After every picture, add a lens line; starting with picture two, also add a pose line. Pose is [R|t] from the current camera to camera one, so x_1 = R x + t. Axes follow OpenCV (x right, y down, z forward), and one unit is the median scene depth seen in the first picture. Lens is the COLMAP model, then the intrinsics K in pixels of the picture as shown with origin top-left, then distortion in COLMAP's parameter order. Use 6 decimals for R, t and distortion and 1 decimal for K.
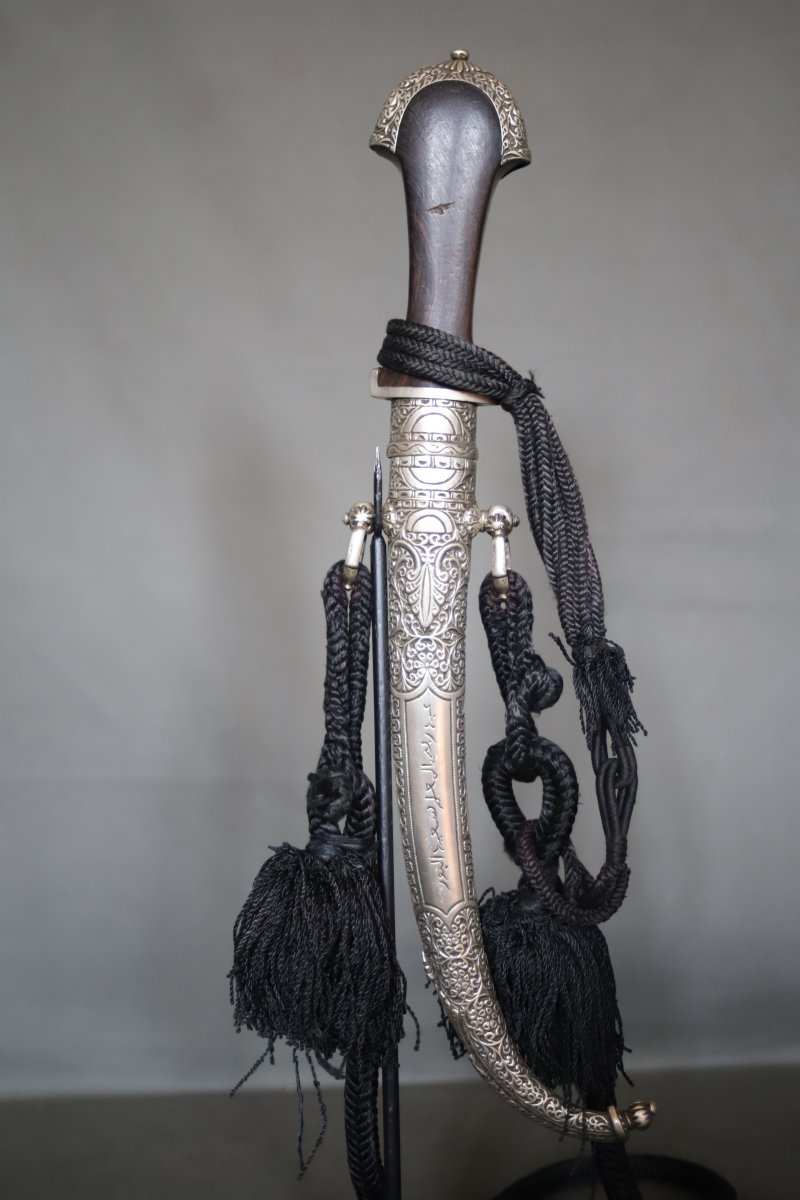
lens RADIAL K [[1746.2, 0, 400.0], [0, 1746.2, 600.0], [0, 0, 1]] dist [-0.042402, -0.043532]
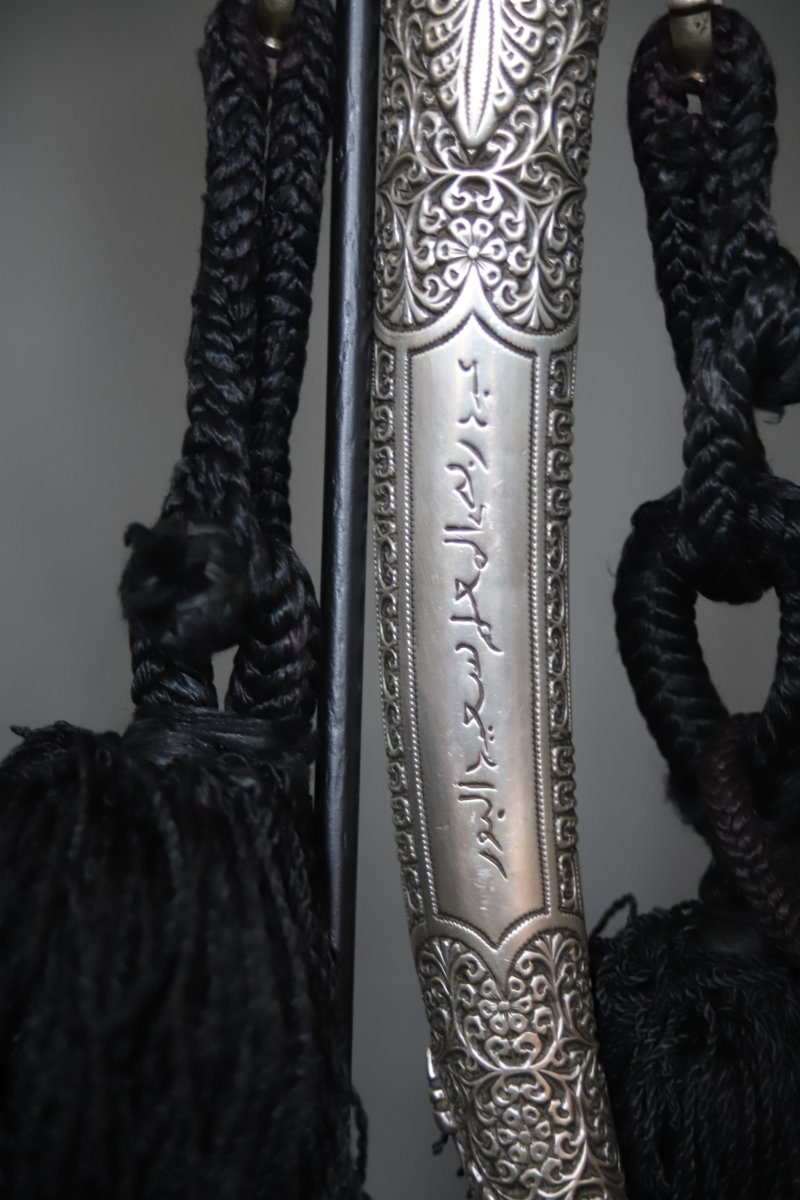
lens RADIAL K [[2600.4, 0, 400.0], [0, 2600.4, 600.0], [0, 0, 1]] dist [0.203679, 0.005344]
pose [[0.996974, 0.045871, -0.062764, 0.037476], [-0.047065, 0.998735, -0.017678, 0.119039], [0.061874, 0.020578, 0.997872, 0.457646]]
